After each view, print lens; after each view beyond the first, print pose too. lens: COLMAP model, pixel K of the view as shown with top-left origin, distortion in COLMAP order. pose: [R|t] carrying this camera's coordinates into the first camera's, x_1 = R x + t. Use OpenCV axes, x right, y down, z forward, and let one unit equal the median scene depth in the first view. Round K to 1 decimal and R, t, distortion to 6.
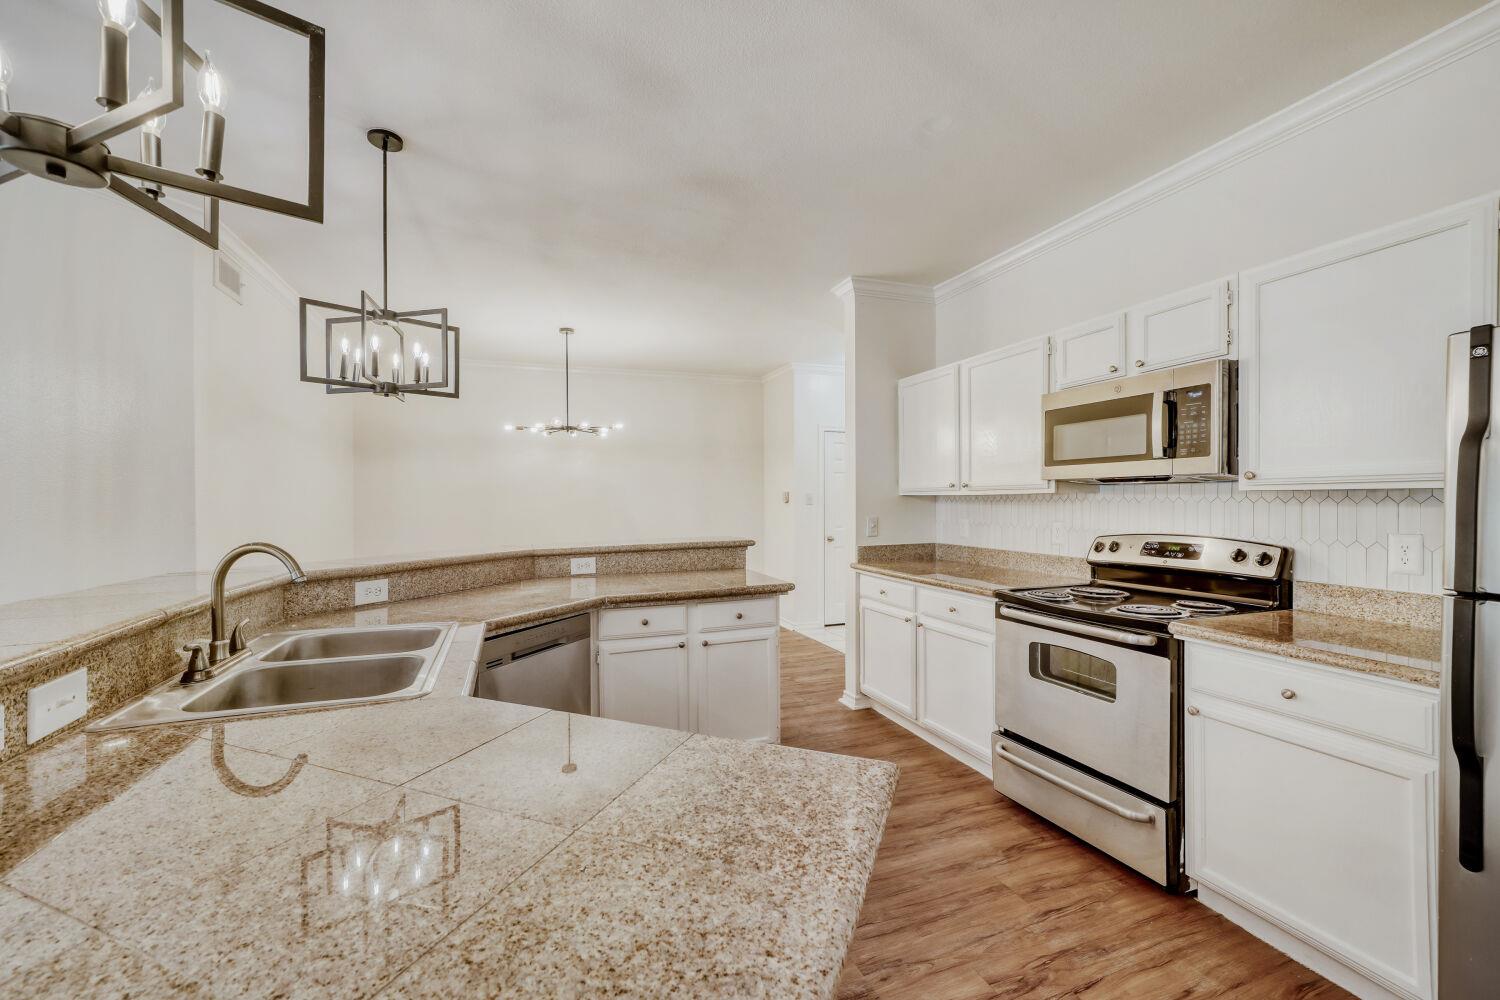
lens RADIAL K [[607.6, 0, 731.8], [0, 607.6, 508.7], [0, 0, 1]] dist [-0.002404, 0.004023]
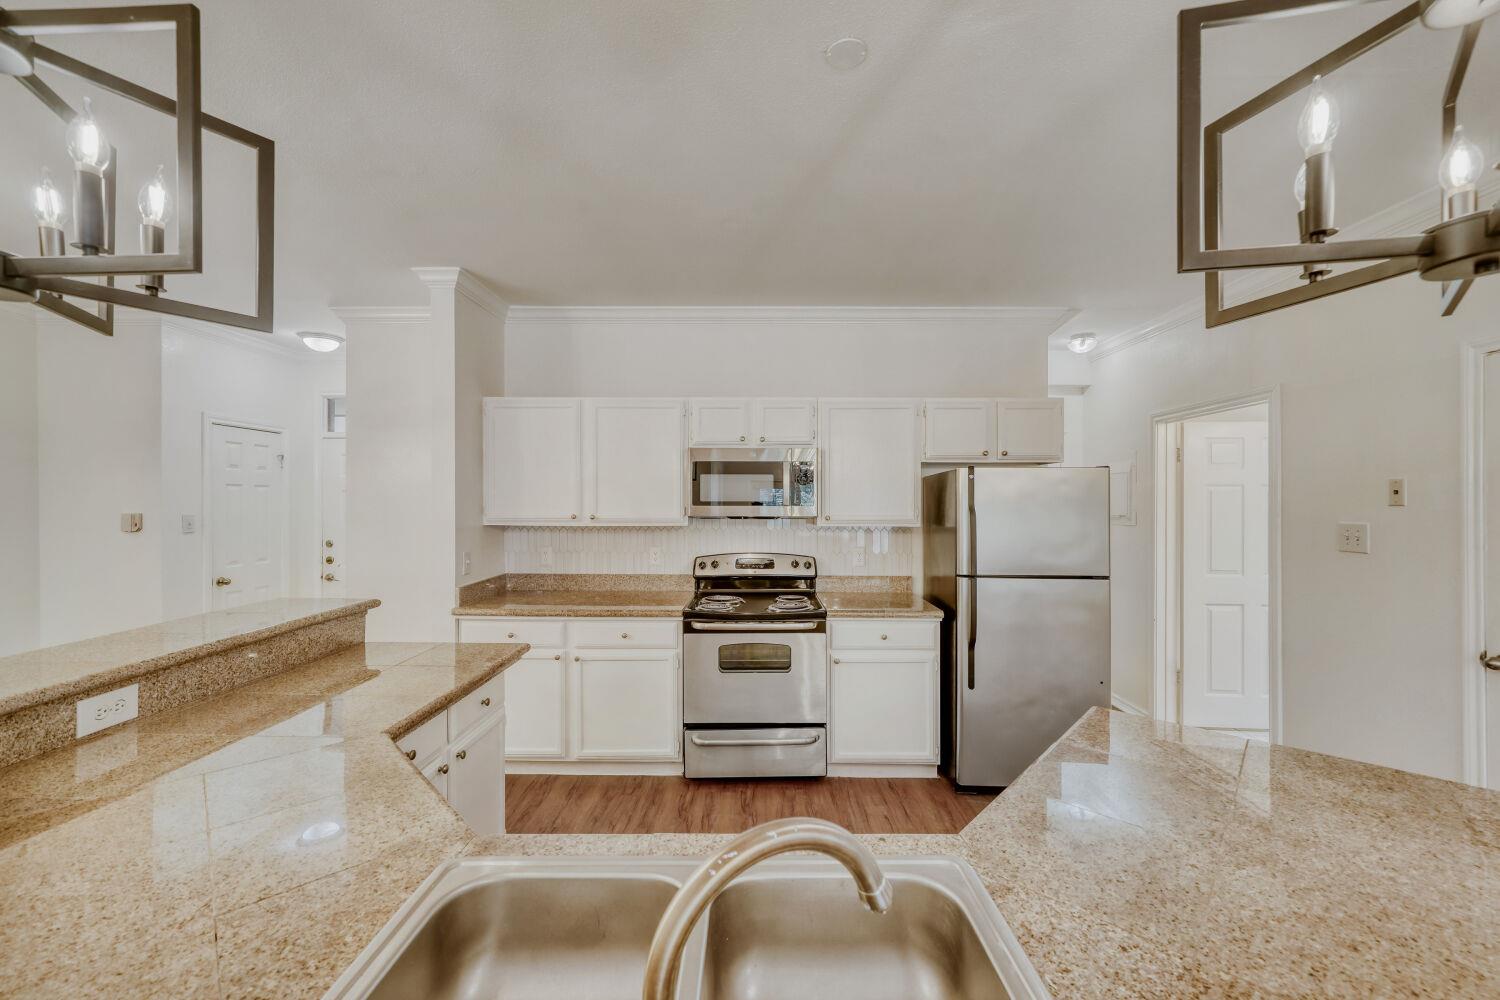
lens RADIAL K [[607.6, 0, 746.7], [0, 607.6, 504.0], [0, 0, 1]] dist [-0.002404, 0.004023]
pose [[0.331749, -0.000578, 0.943367, -0.624390], [0.007395, 0.999971, -0.001988, -0.068287], [-0.943339, 0.007636, 0.331744, 0.472176]]
